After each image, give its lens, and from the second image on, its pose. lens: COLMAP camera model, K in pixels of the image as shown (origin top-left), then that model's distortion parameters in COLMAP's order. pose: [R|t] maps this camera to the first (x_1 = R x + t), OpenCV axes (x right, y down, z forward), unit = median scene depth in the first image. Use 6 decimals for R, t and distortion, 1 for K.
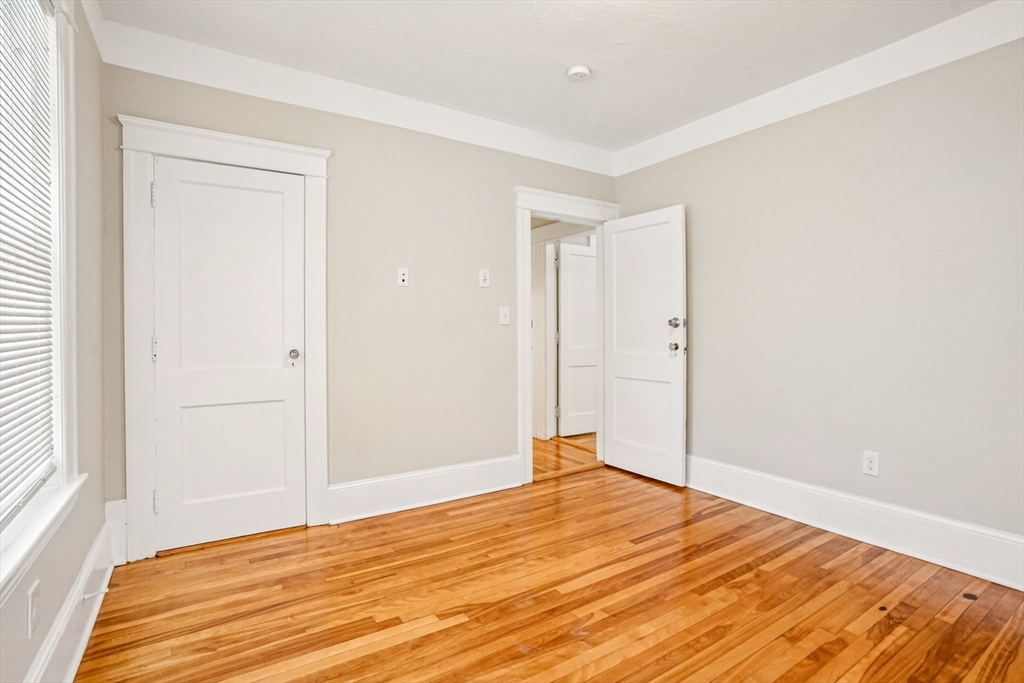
lens RADIAL K [[483.5, 0, 515.7], [0, 483.5, 333.0], [0, 0, 1]] dist [-0.038939, 0.004688]
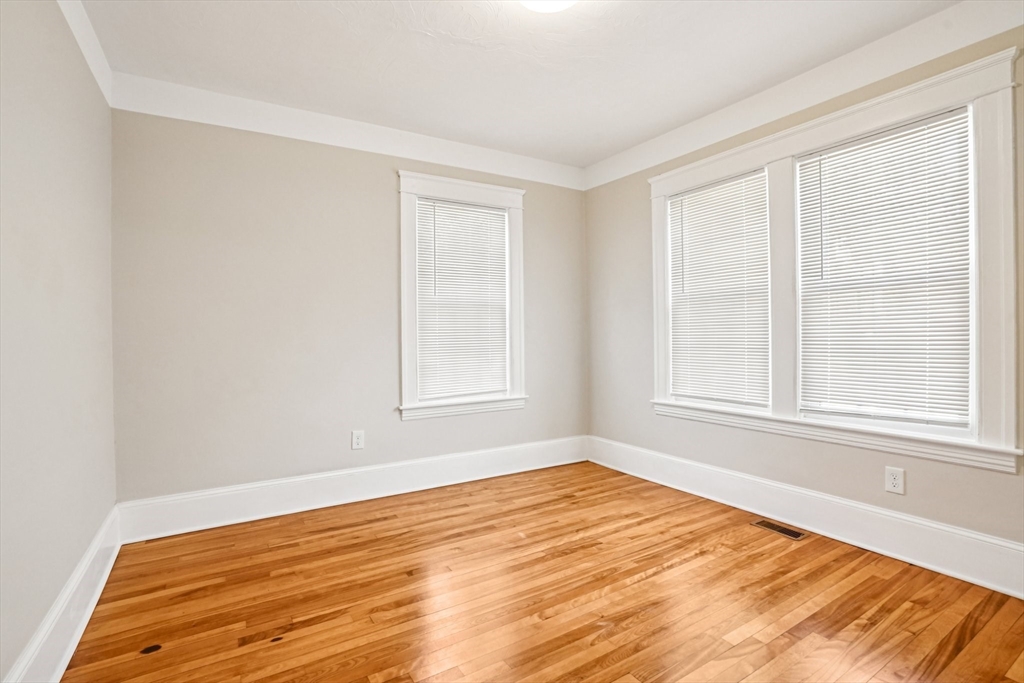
lens RADIAL K [[483.5, 0, 517.3], [0, 483.5, 336.8], [0, 0, 1]] dist [-0.038939, 0.004688]
pose [[-0.999871, 0.014251, 0.007377, 0.305492], [0.014287, 0.999886, 0.004891, -0.007827], [-0.007306, 0.004996, -0.999961, 2.011531]]
